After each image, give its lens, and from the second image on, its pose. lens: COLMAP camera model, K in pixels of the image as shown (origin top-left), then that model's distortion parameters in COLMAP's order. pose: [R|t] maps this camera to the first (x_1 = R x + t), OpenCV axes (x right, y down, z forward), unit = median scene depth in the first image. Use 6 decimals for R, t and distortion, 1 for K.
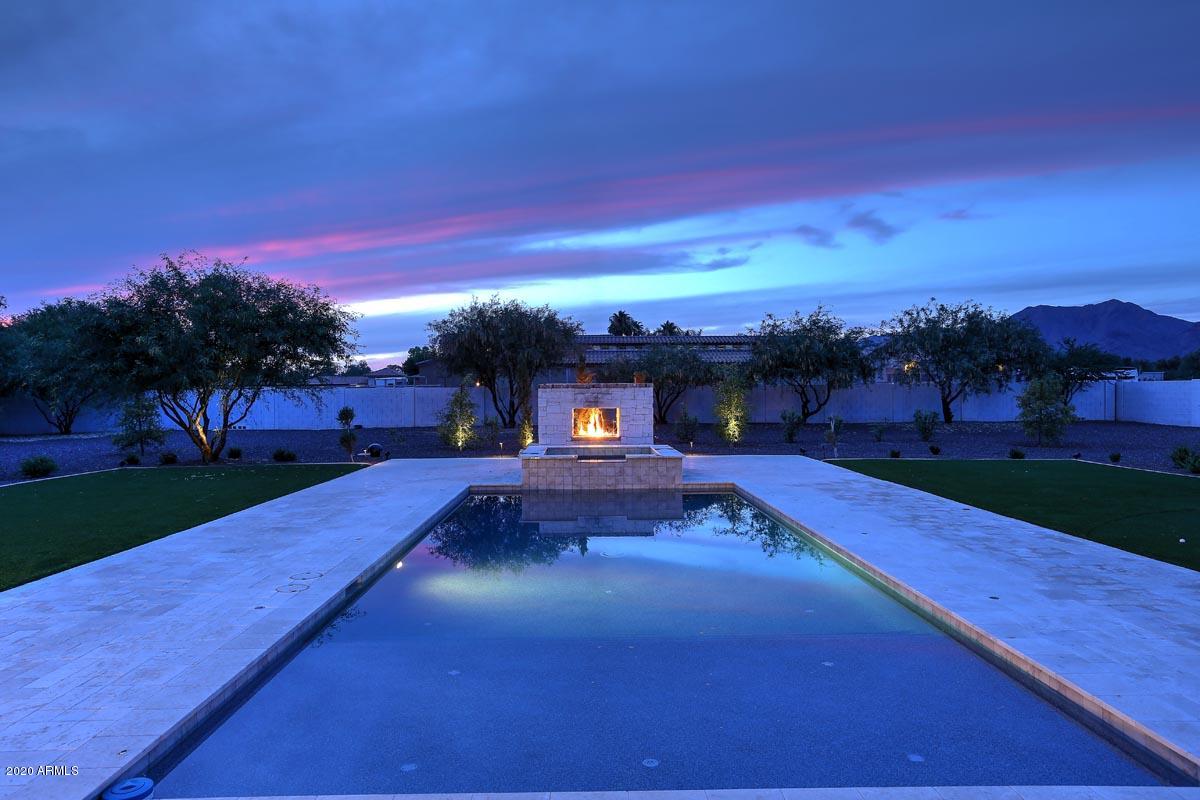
lens RADIAL K [[788.9, 0, 588.2], [0, 788.9, 394.8], [0, 0, 1]] dist [-0.009336, 0.010963]
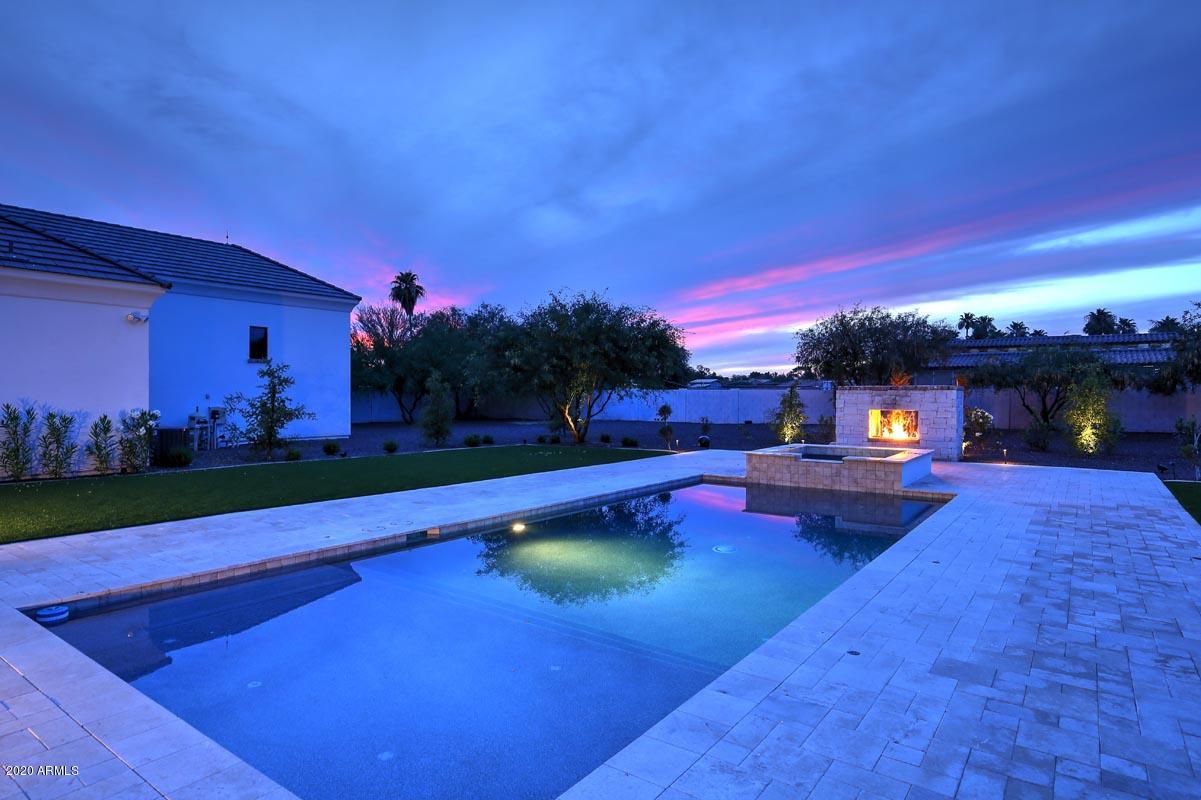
lens RADIAL K [[673.9, 0, 609.3], [0, 673.9, 396.4], [0, 0, 1]] dist [-0.013284, 0.003795]
pose [[0.807672, 0.011580, -0.589518, 0.237993], [-0.010760, 0.999930, 0.004900, -0.001234], [0.589534, 0.002385, 0.807740, 0.098849]]
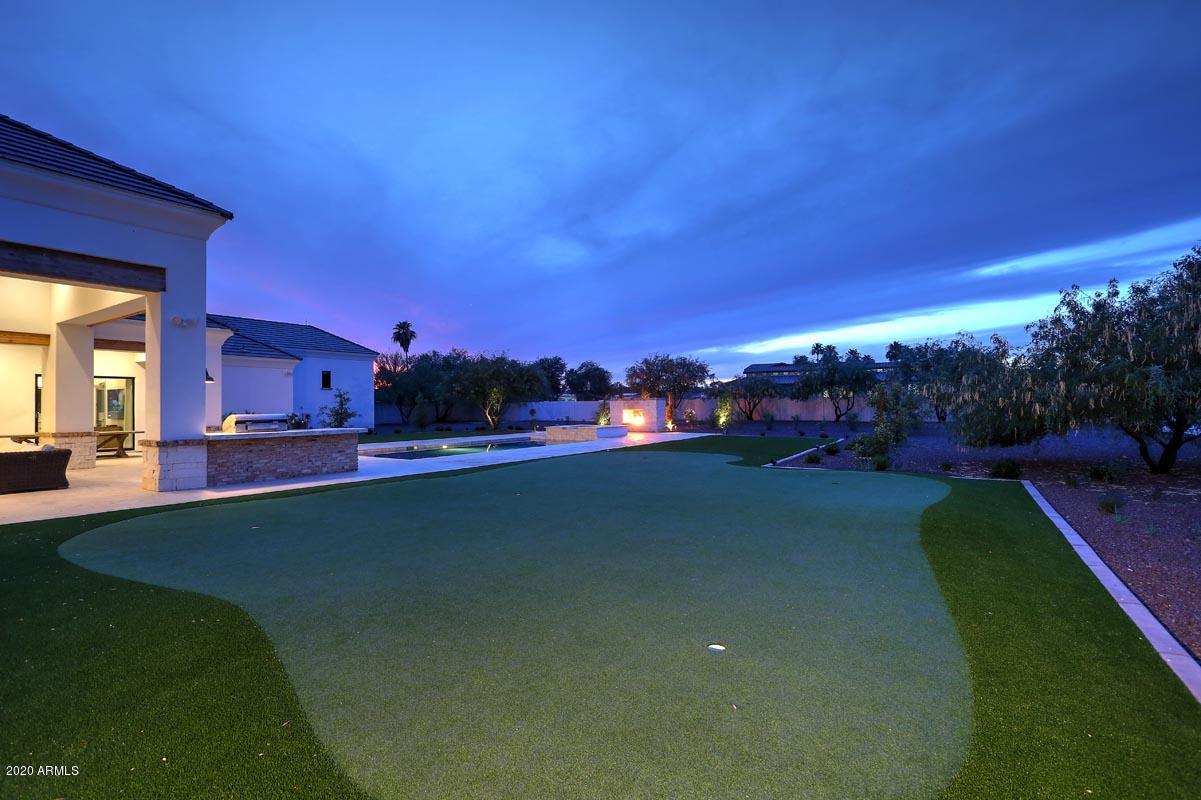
lens RADIAL K [[563.7, 0, 603.1], [0, 563.7, 398.5], [0, 0, 1]] dist [-0.024540, 0.000050]
pose [[0.835462, -0.006579, -0.549509, 0.858810], [0.000914, 0.999944, -0.010583, 0.002239], [0.549548, 0.008340, 0.835421, -0.377099]]
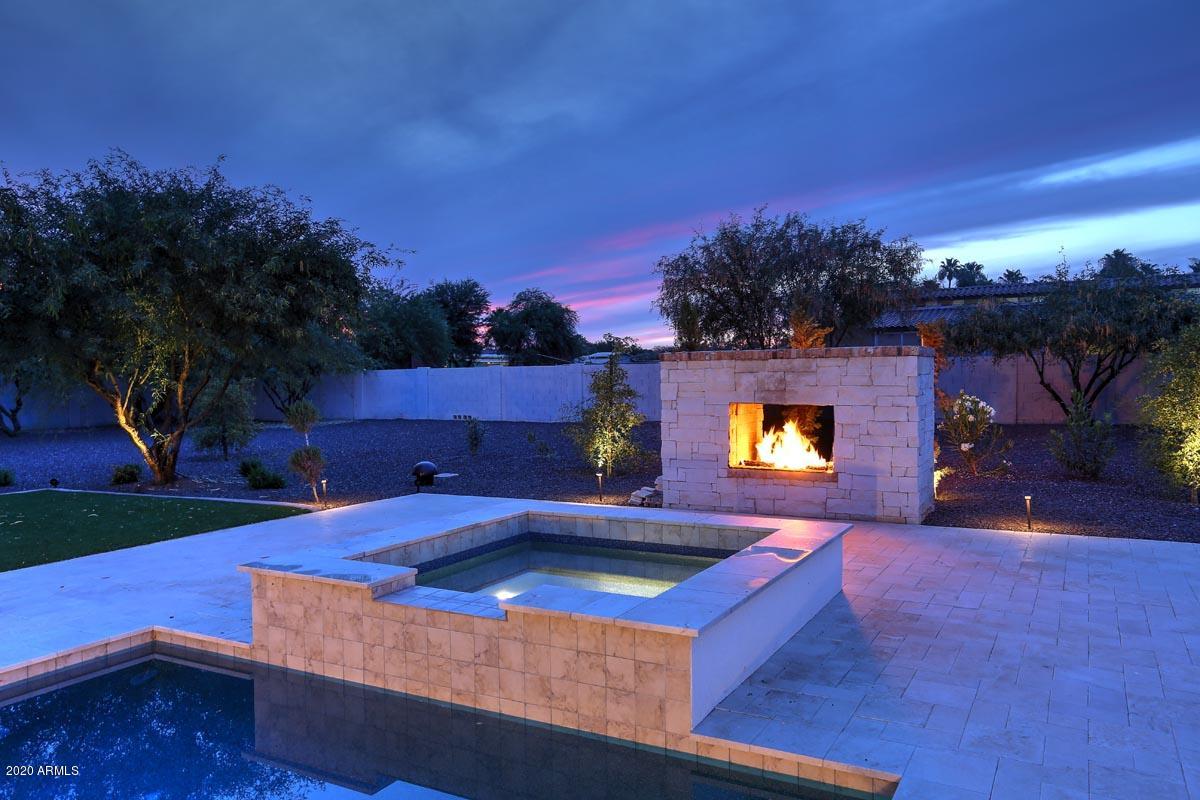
lens RADIAL K [[869.7, 0, 607.5], [0, 869.7, 402.0], [0, 0, 1]] dist [-0.009977, 0.010658]
pose [[0.868948, 0.010117, -0.494800, 0.176198], [0.007842, 0.999384, 0.034205, -0.002207], [0.494842, -0.033603, 0.868333, 0.571921]]
